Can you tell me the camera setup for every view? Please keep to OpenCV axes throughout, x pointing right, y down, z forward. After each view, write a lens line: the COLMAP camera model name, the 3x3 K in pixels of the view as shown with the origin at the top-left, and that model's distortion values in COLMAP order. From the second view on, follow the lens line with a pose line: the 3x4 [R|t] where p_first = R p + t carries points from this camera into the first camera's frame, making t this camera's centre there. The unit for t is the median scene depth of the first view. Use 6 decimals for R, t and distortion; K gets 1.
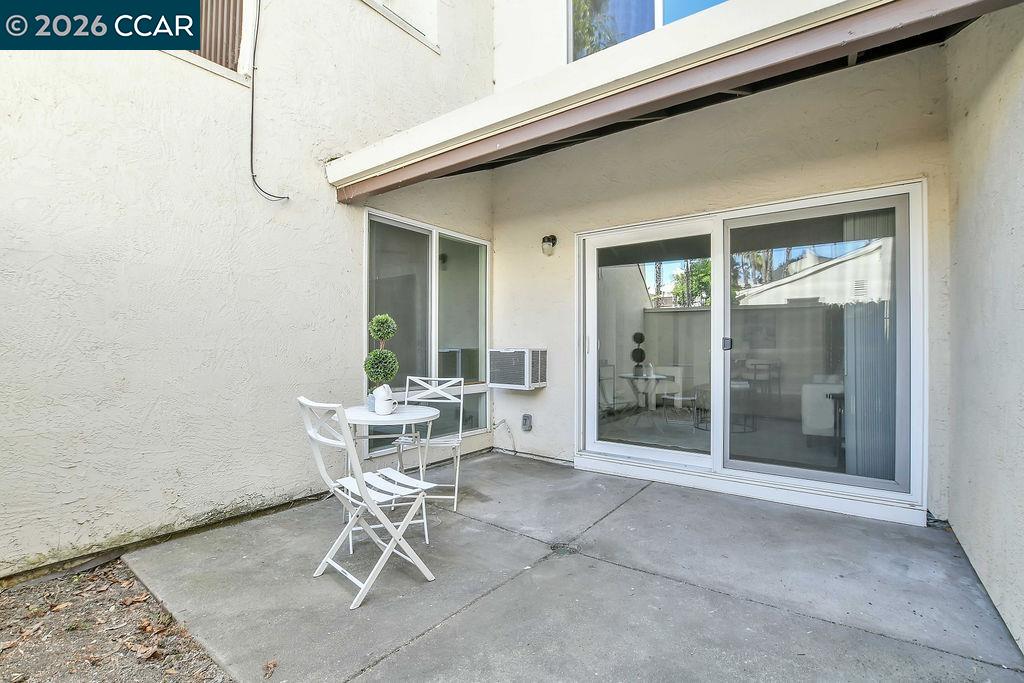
lens RADIAL K [[457.0, 0, 509.0], [0, 457.0, 348.0], [0, 0, 1]] dist [-0.020716, 0.000646]
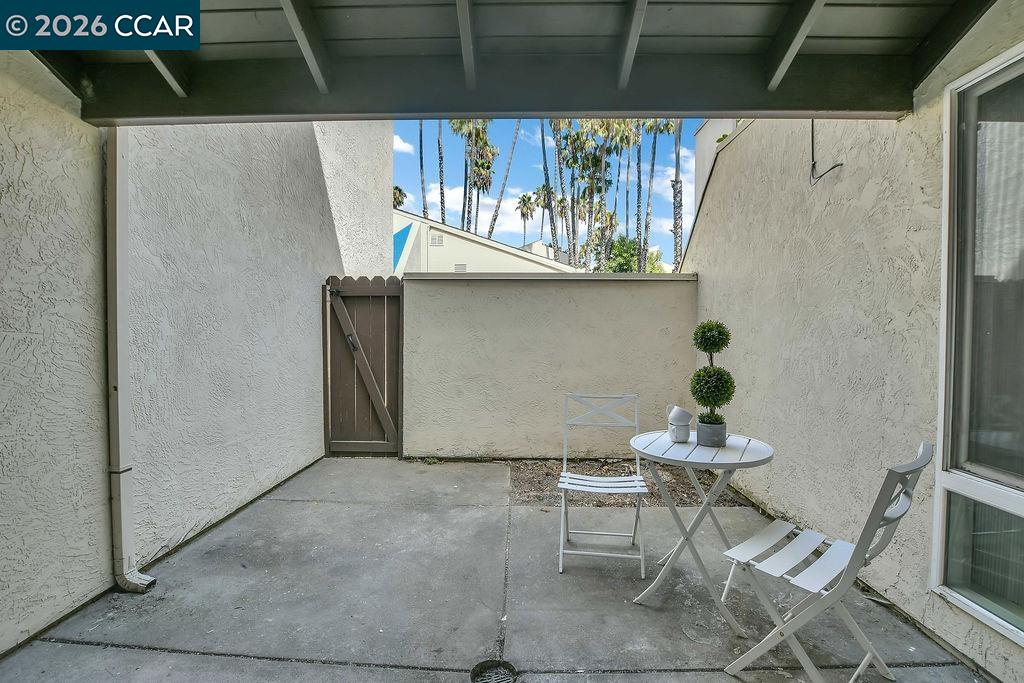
lens RADIAL K [[457.0, 0, 509.0], [0, 457.0, 348.0], [0, 0, 1]] dist [-0.020716, 0.000646]
pose [[-0.807867, 0.013435, -0.589212, 0.555304], [-0.002241, 0.999663, 0.025867, -0.055141], [0.589360, 0.022218, -0.807565, 1.755298]]
